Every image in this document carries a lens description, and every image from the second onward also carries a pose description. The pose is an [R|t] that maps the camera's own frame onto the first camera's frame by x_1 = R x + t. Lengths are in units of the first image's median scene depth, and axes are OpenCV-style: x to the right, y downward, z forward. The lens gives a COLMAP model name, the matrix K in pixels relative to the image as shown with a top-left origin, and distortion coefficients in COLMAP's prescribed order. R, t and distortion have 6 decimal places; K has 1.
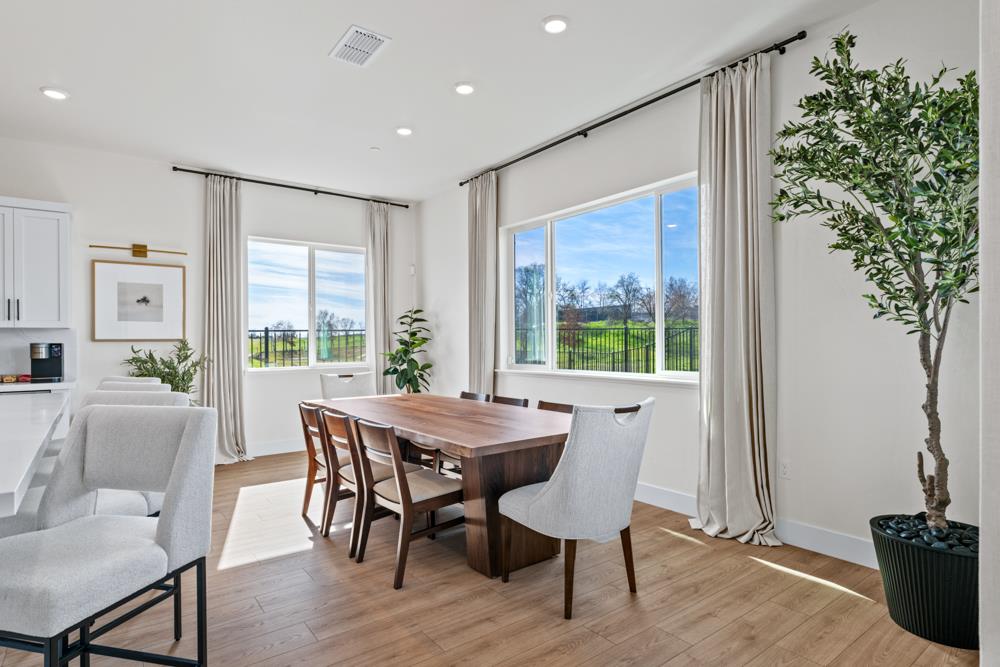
lens RADIAL K [[530.2, 0, 502.4], [0, 530.2, 342.4], [0, 0, 1]] dist [-0.000102, -0.000658]
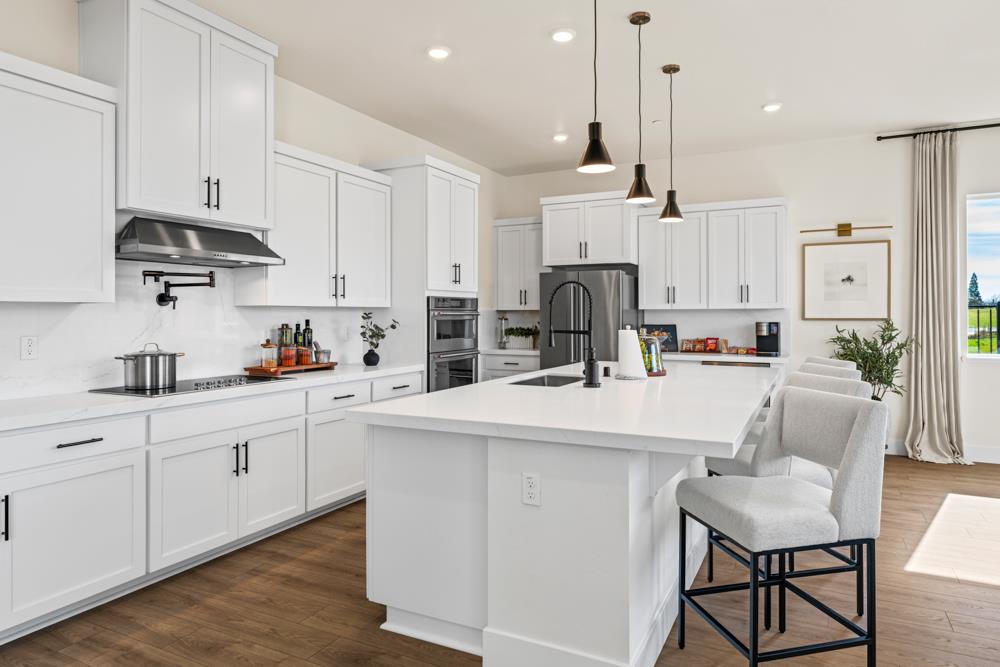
lens RADIAL K [[620.3, 0, 502.2], [0, 620.3, 306.5], [0, 0, 1]] dist [-0.003226, -0.001232]
pose [[0.428845, -0.001814, -0.903376, 0.102814], [-0.001469, 0.999995, -0.002705, -0.026434], [0.903377, 0.002487, 0.428841, -0.091712]]
